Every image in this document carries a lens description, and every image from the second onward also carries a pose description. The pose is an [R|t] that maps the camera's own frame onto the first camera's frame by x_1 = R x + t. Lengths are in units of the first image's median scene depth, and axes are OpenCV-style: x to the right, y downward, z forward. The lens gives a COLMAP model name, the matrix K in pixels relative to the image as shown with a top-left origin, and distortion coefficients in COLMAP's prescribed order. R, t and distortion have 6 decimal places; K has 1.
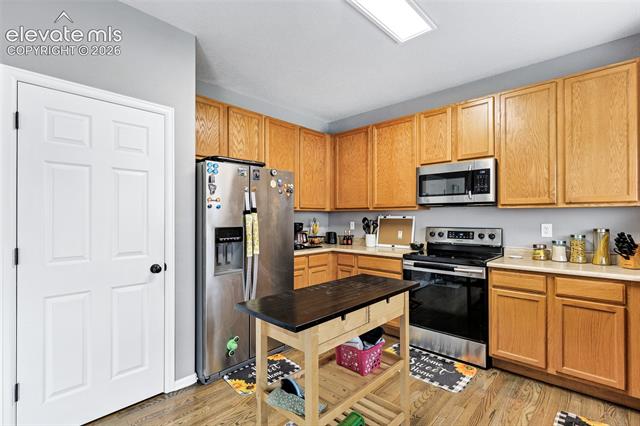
lens RADIAL K [[295.3, 0, 322.0], [0, 295.3, 216.6], [0, 0, 1]] dist [0.000673, -0.000412]
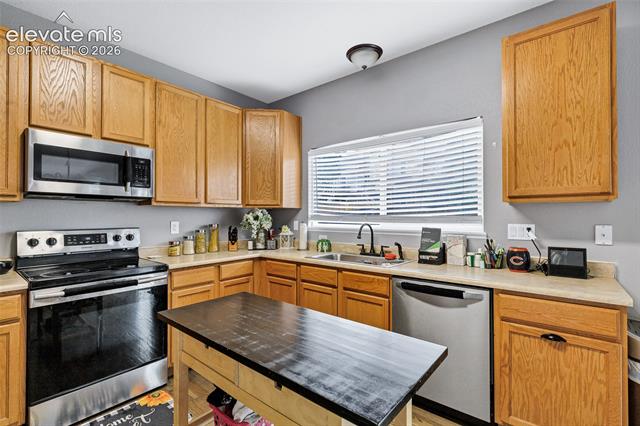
lens RADIAL K [[295.3, 0, 319.1], [0, 295.3, 214.9], [0, 0, 1]] dist [0.000673, -0.000412]
pose [[-0.074247, 0.004817, 0.997228, -0.348769], [-0.003157, 0.999982, -0.005066, 0.004919], [-0.997235, -0.003524, -0.074230, 0.563559]]
